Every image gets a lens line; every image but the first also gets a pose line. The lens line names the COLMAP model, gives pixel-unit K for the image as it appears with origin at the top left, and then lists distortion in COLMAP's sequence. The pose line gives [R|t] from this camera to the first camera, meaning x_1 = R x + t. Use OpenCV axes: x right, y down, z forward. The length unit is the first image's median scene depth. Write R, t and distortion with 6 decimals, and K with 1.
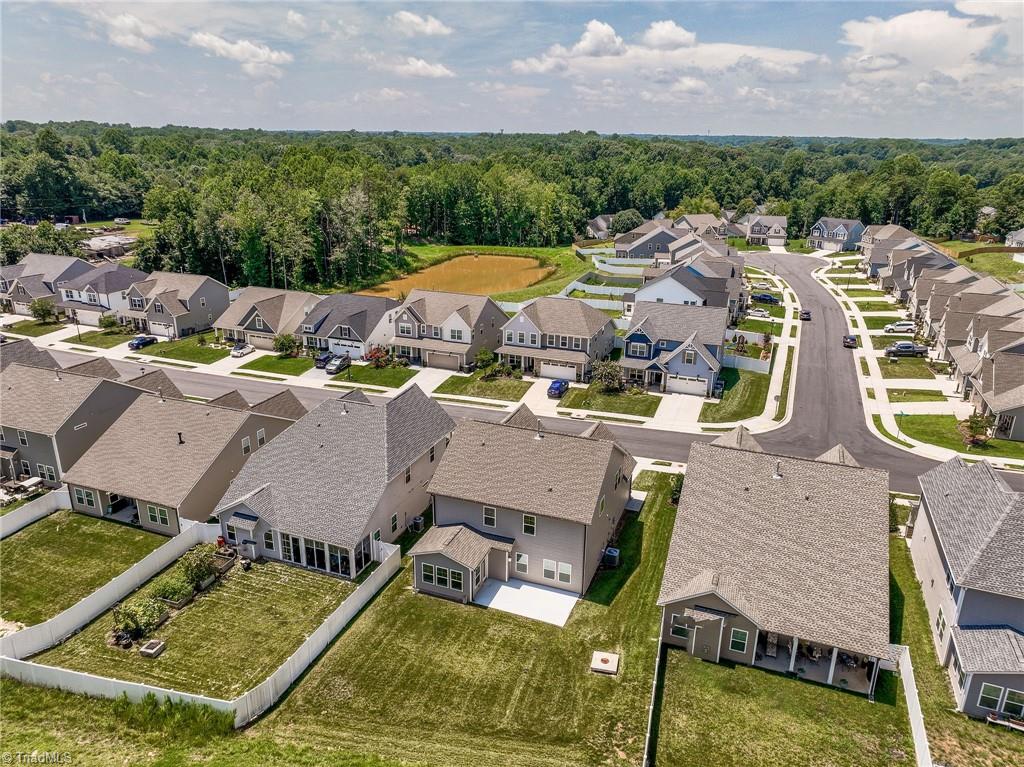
lens RADIAL K [[720.0, 0, 512.0], [0, 720.0, 383.5], [0, 0, 1]] dist [-0.005404, 0.023179]
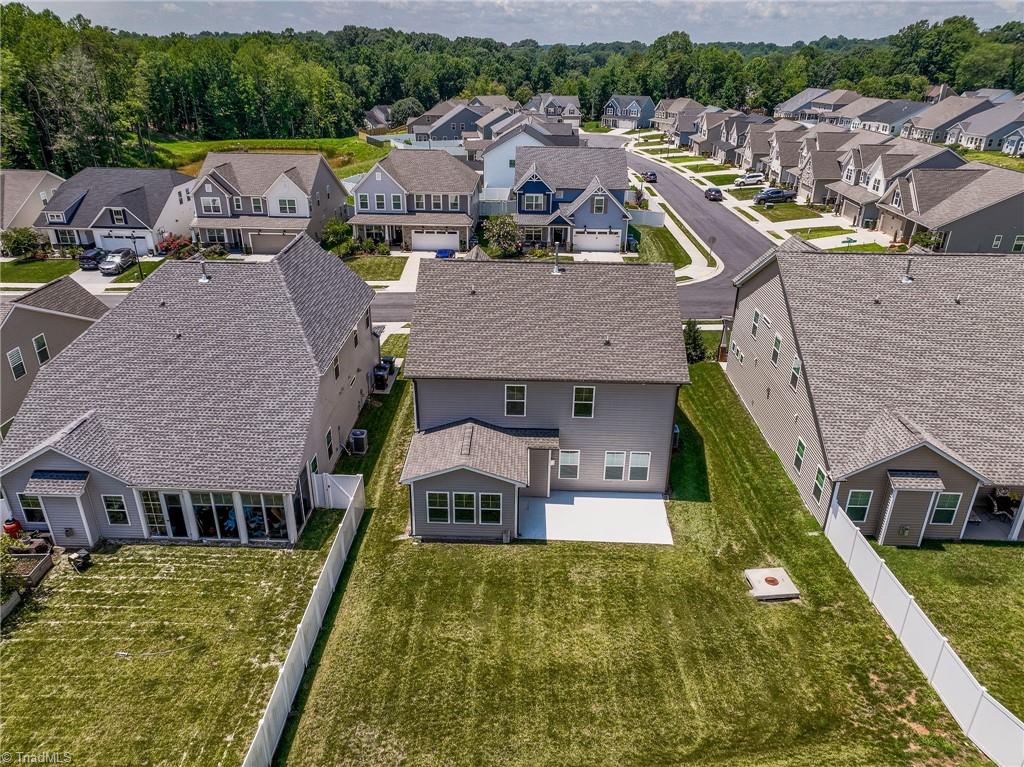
lens RADIAL K [[720.0, 0, 512.0], [0, 720.0, 383.5], [0, 0, 1]] dist [-0.005404, 0.023179]
pose [[0.943009, -0.141568, 0.301153, -0.114508], [0.109101, 0.986502, 0.122110, 0.049771], [-0.314375, -0.082295, 0.945725, 0.218723]]
